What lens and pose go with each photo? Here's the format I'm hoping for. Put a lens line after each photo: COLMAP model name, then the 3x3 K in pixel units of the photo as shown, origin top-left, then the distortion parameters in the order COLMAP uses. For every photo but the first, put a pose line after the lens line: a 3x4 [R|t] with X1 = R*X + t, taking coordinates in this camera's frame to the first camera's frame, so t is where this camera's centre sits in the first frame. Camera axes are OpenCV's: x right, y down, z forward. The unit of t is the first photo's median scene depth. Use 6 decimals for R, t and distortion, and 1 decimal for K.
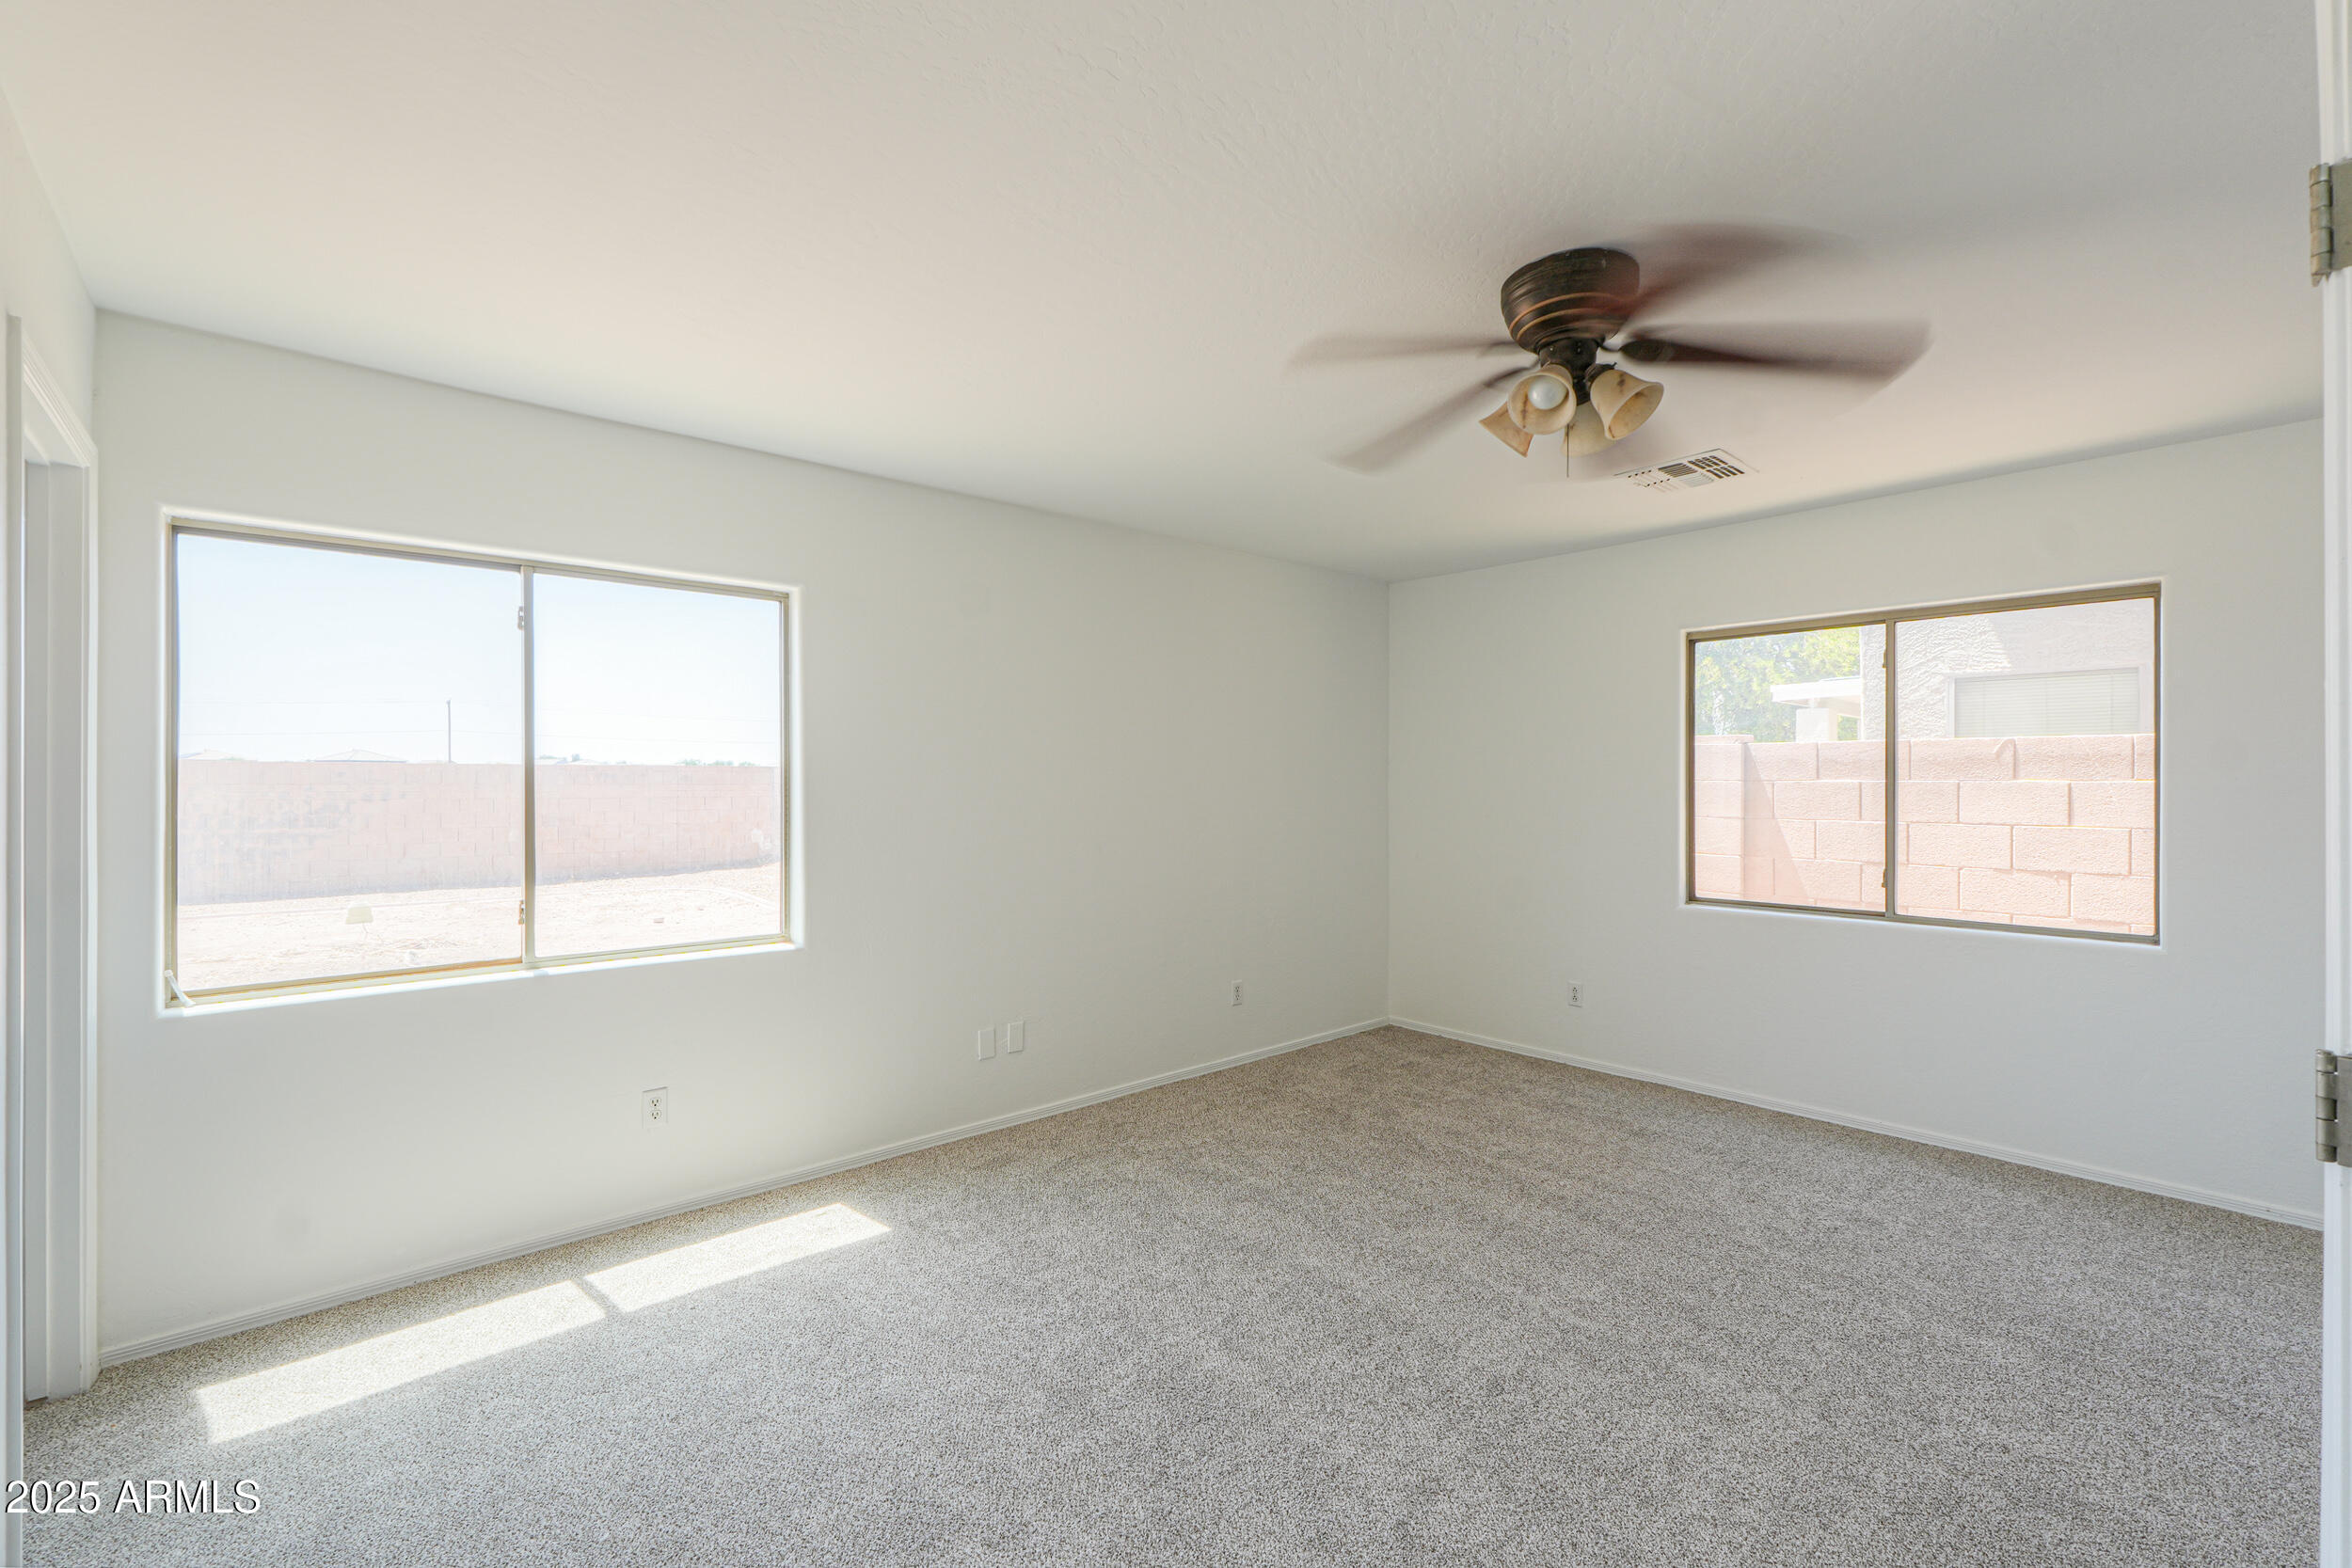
lens RADIAL K [[1002.3, 0, 1185.1], [0, 1002.3, 779.6], [0, 0, 1]] dist [0.000110, -0.000391]
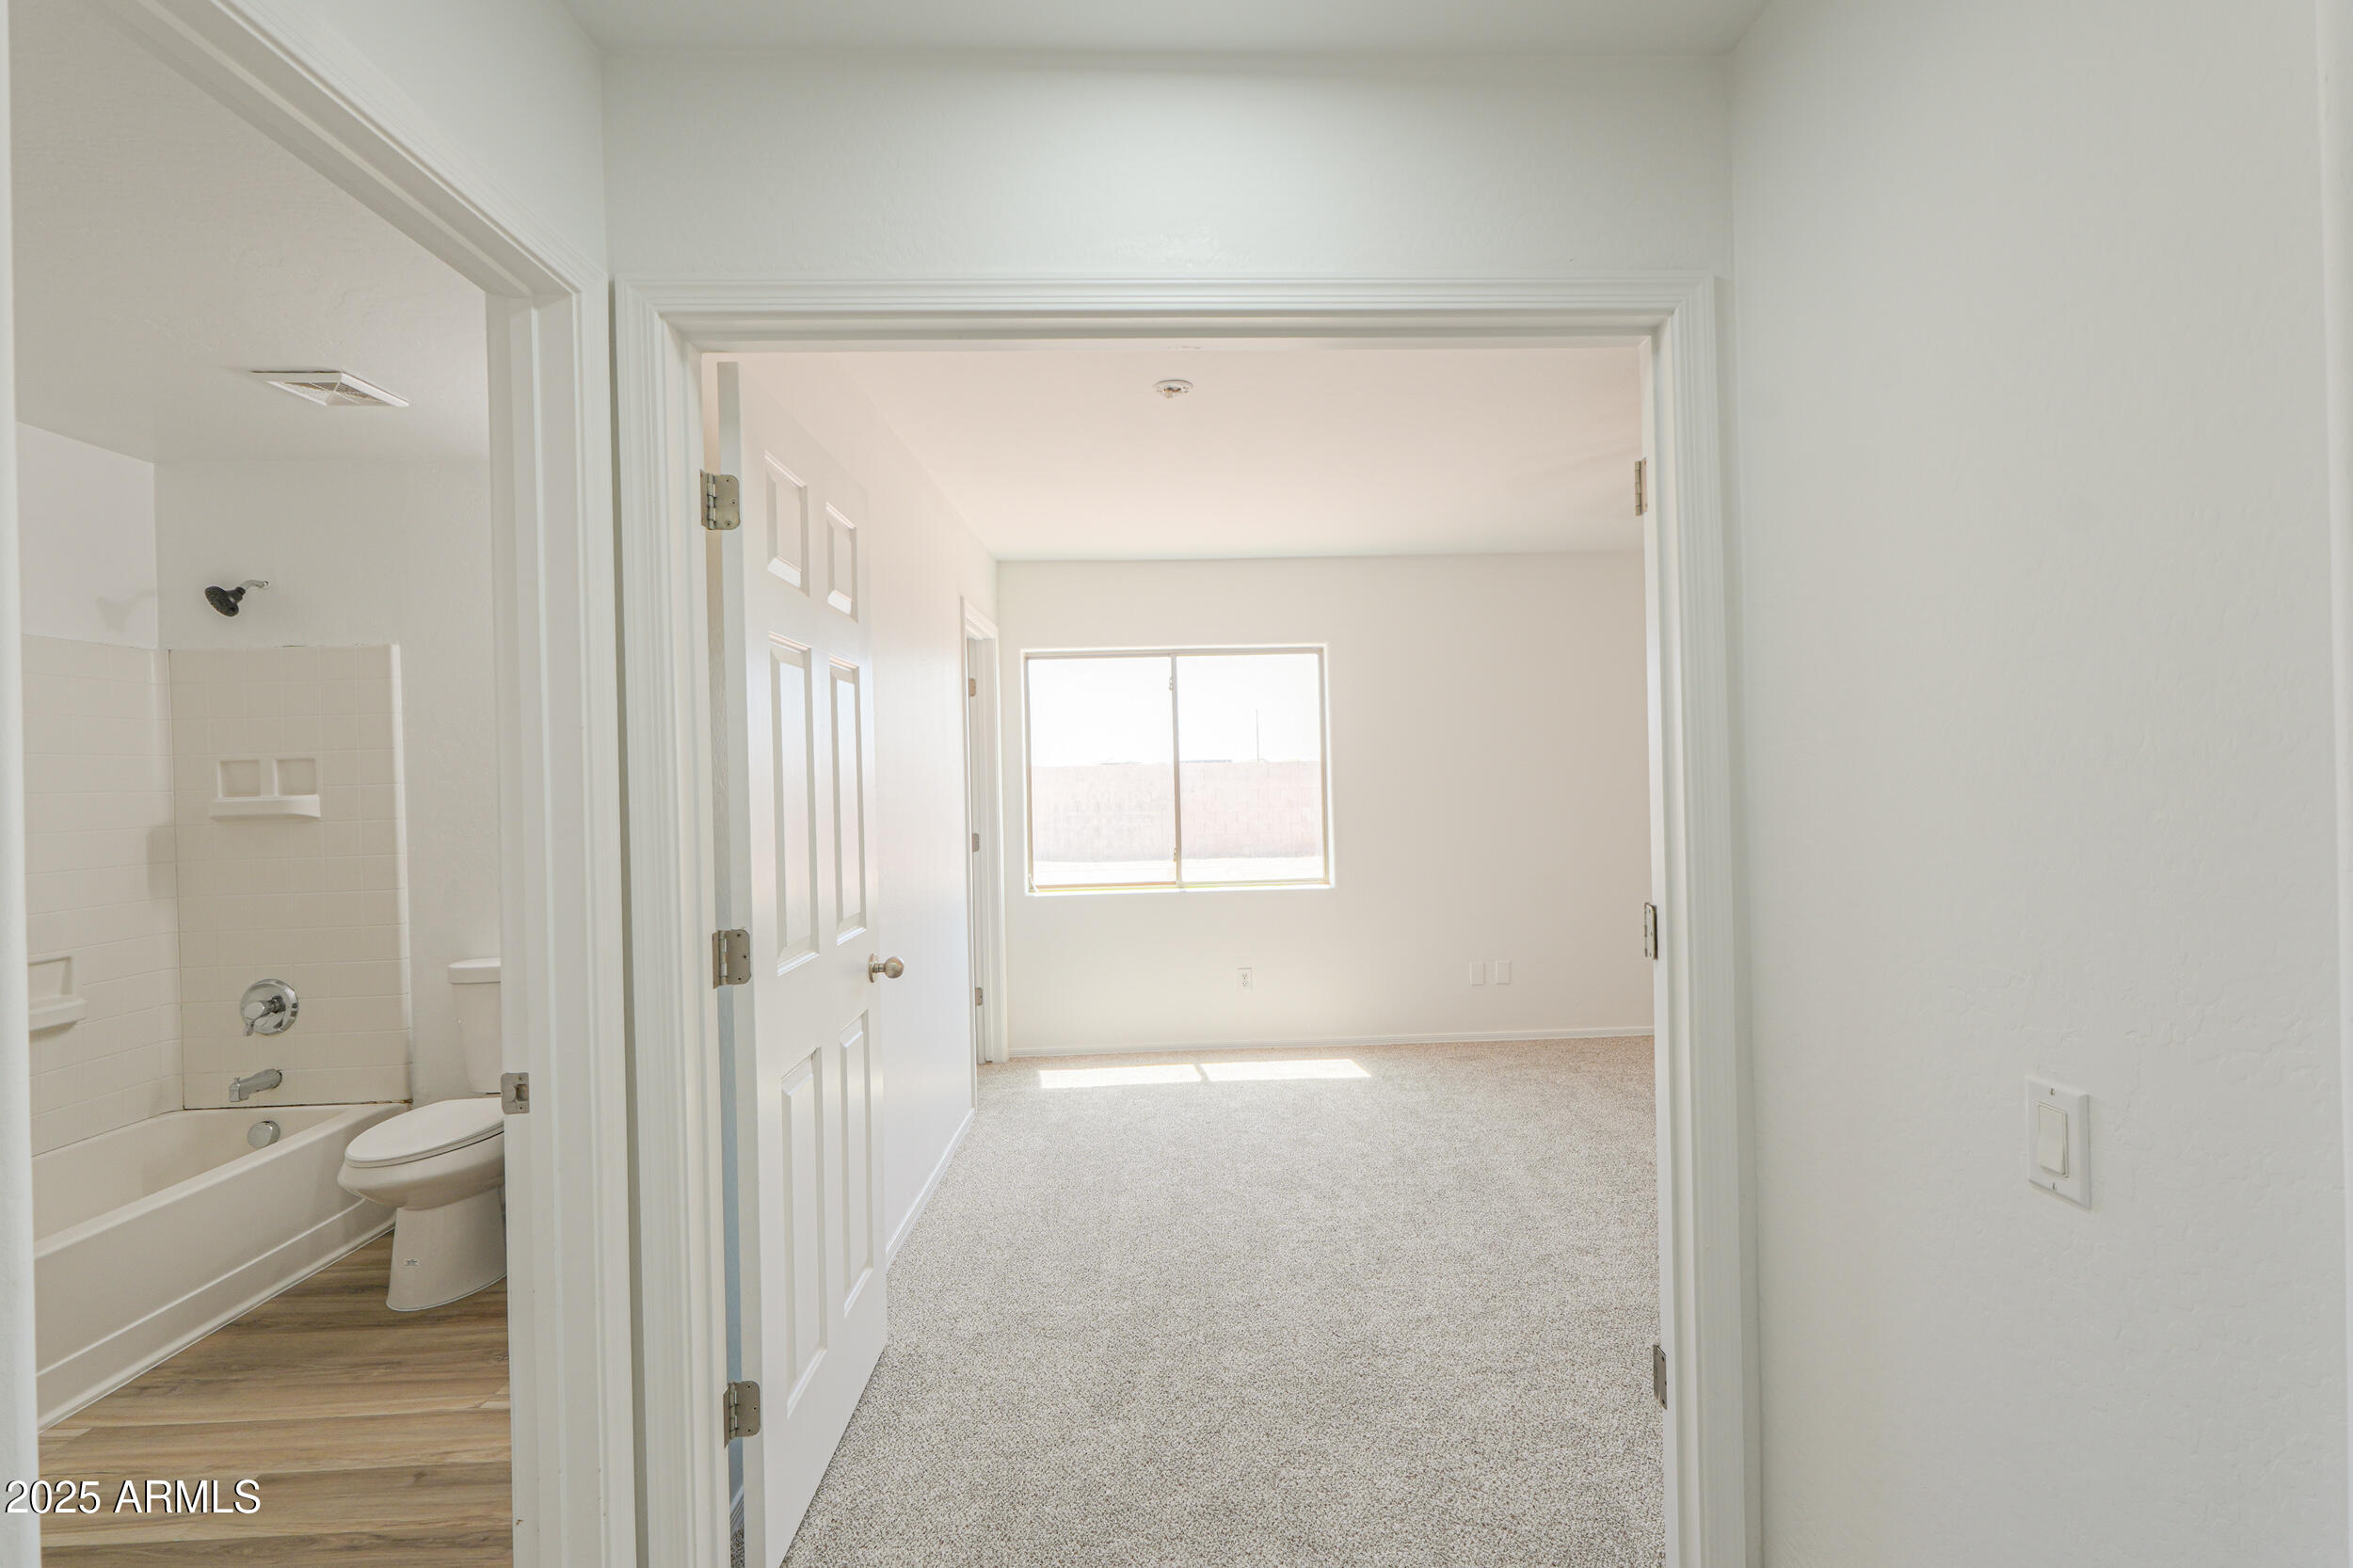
lens RADIAL K [[987.1, 0, 1193.8], [0, 987.1, 781.8], [0, 0, 1]] dist [-0.003752, -0.000813]
pose [[0.772912, -0.014358, -0.634351, 0.443731], [0.023798, 0.999697, 0.006368, -0.003000], [0.634067, -0.020018, 0.773019, -0.289409]]
